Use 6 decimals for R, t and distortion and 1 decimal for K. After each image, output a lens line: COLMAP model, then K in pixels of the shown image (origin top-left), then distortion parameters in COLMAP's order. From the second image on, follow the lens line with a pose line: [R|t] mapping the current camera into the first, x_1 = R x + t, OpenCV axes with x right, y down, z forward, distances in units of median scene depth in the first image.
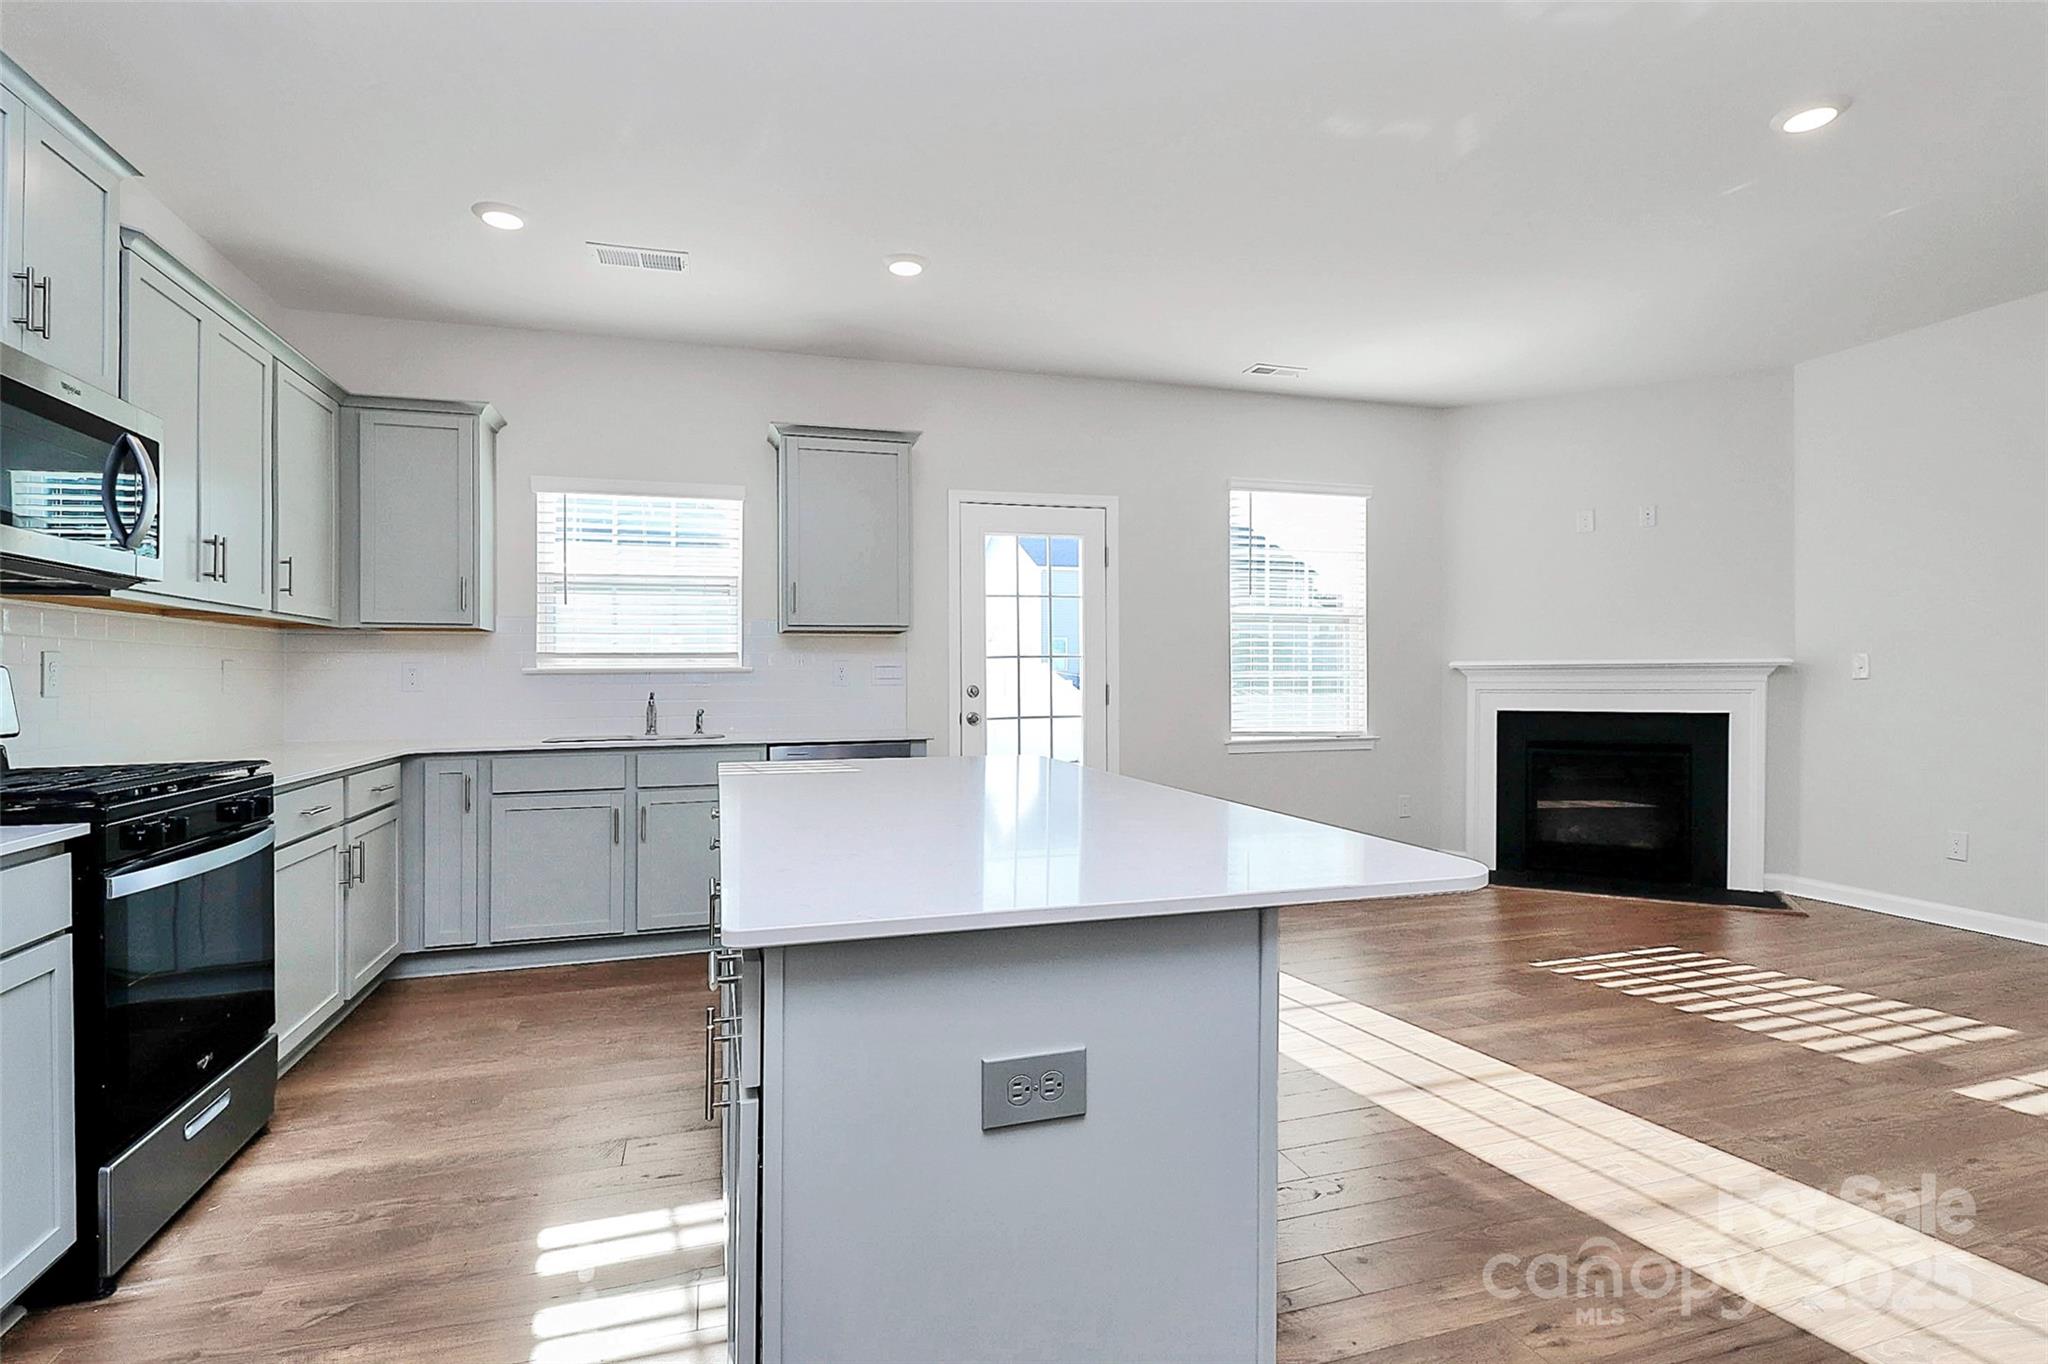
lens RADIAL K [[970.2, 0, 1027.3], [0, 970.2, 676.3], [0, 0, 1]] dist [0.006777, -0.009495]
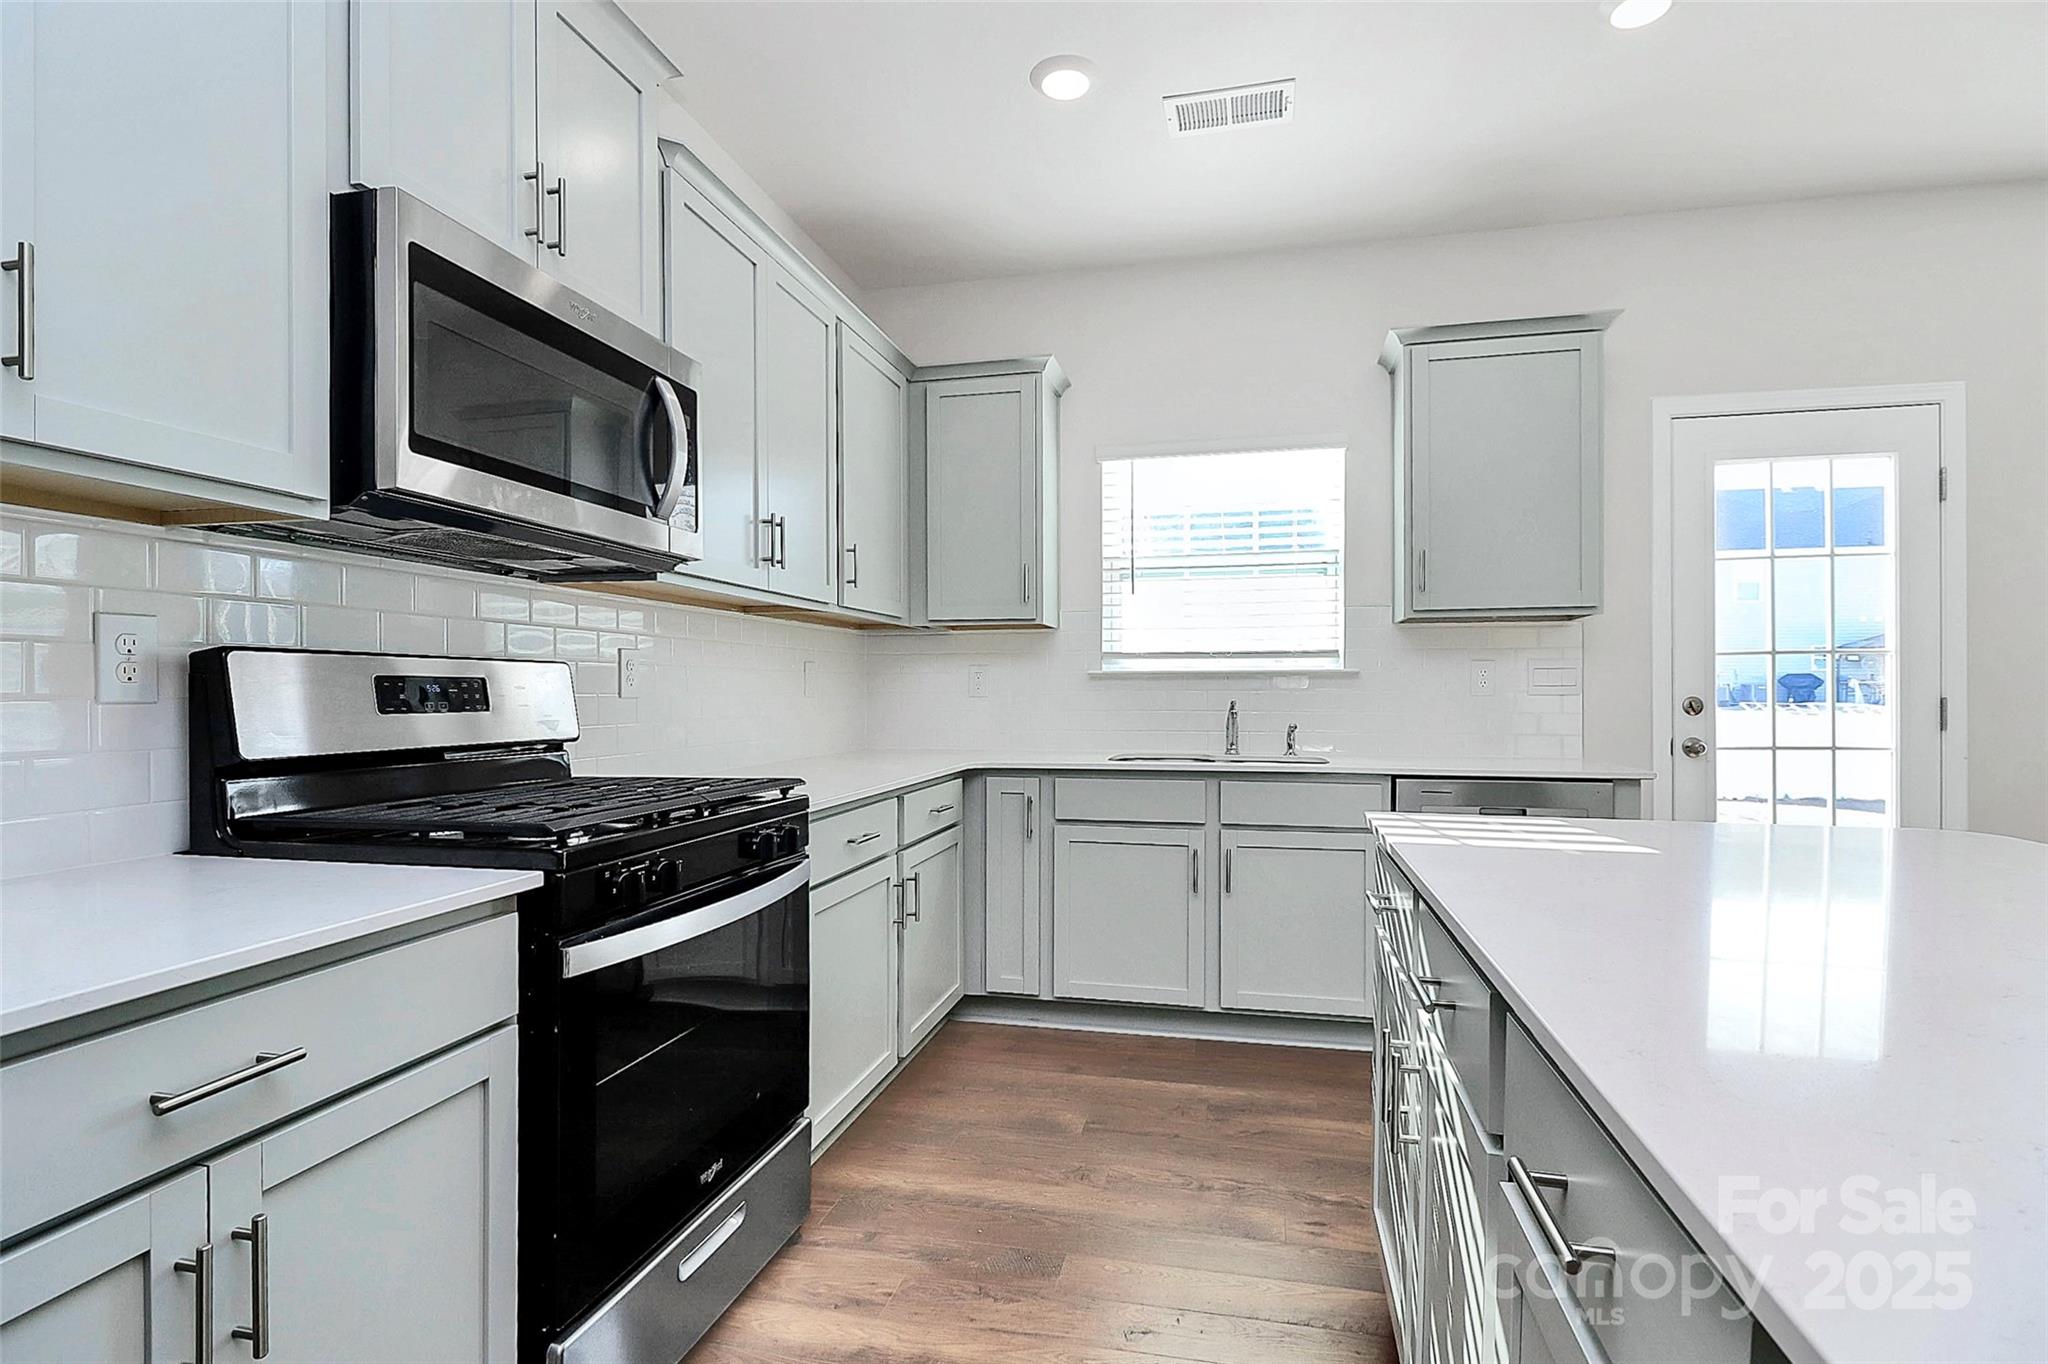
lens RADIAL K [[970.5, 0, 1024.0], [0, 970.5, 682.0], [0, 0, 1]] dist [-0.028930, 0.000060]
pose [[0.855045, -0.001597, -0.518552, -0.152795], [-0.001778, 0.999980, -0.006011, 0.008079], [0.518551, 0.006062, 0.855025, 0.296044]]
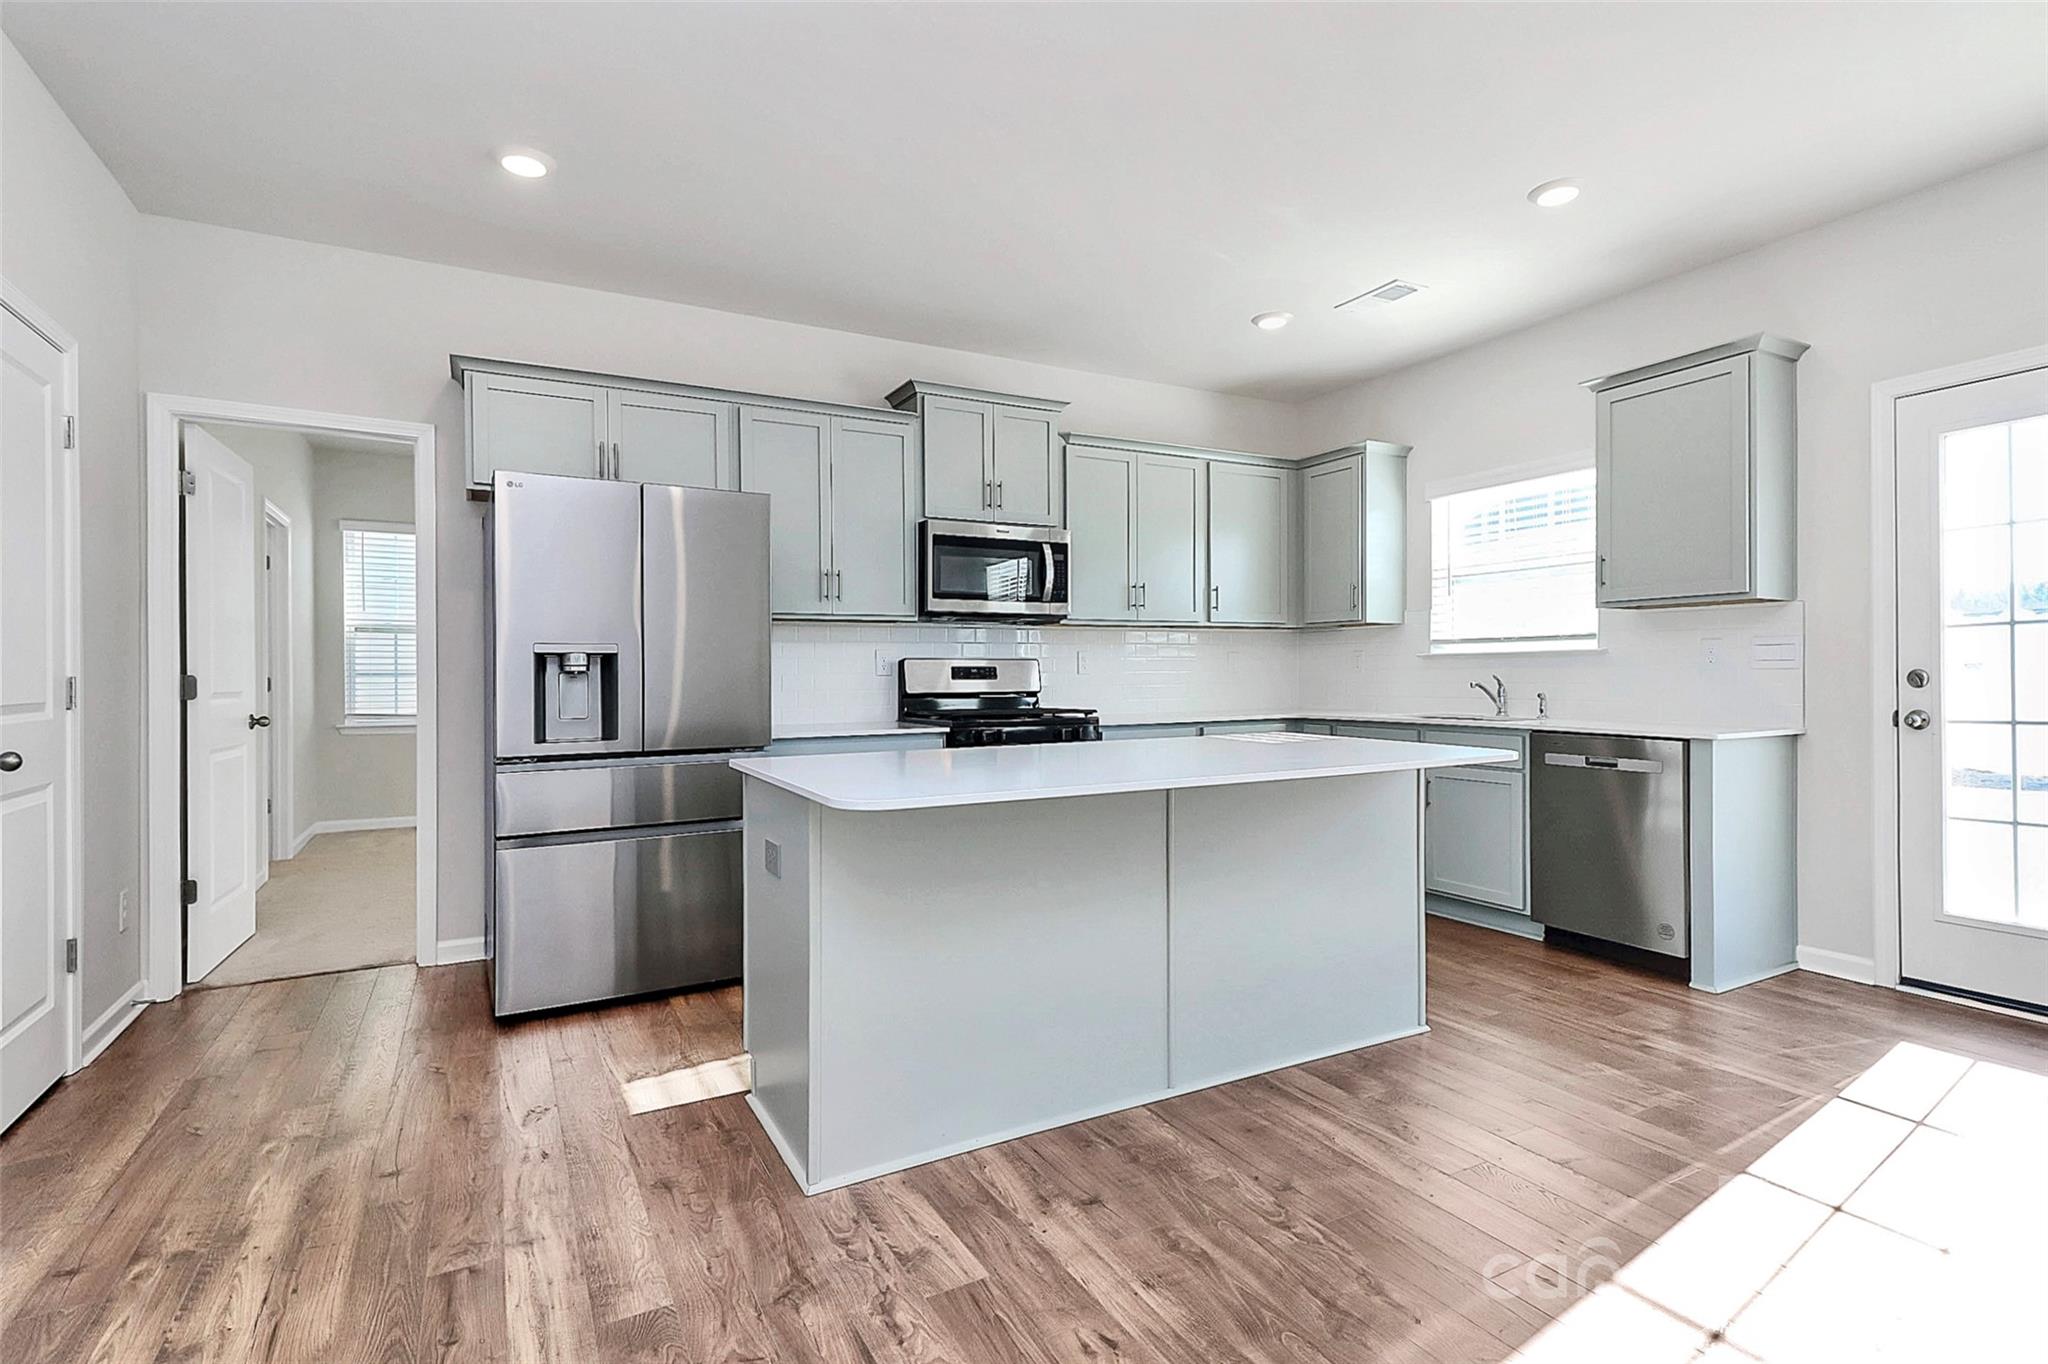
lens RADIAL K [[985.5, 0, 1033.0], [0, 985.5, 670.3], [0, 0, 1]] dist [0.014116, -0.010519]
pose [[0.197475, 0.002337, -0.980305, 0.698473], [0.009237, 0.999948, 0.004244, 0.003291], [0.980264, -0.009893, 0.197444, 0.363378]]
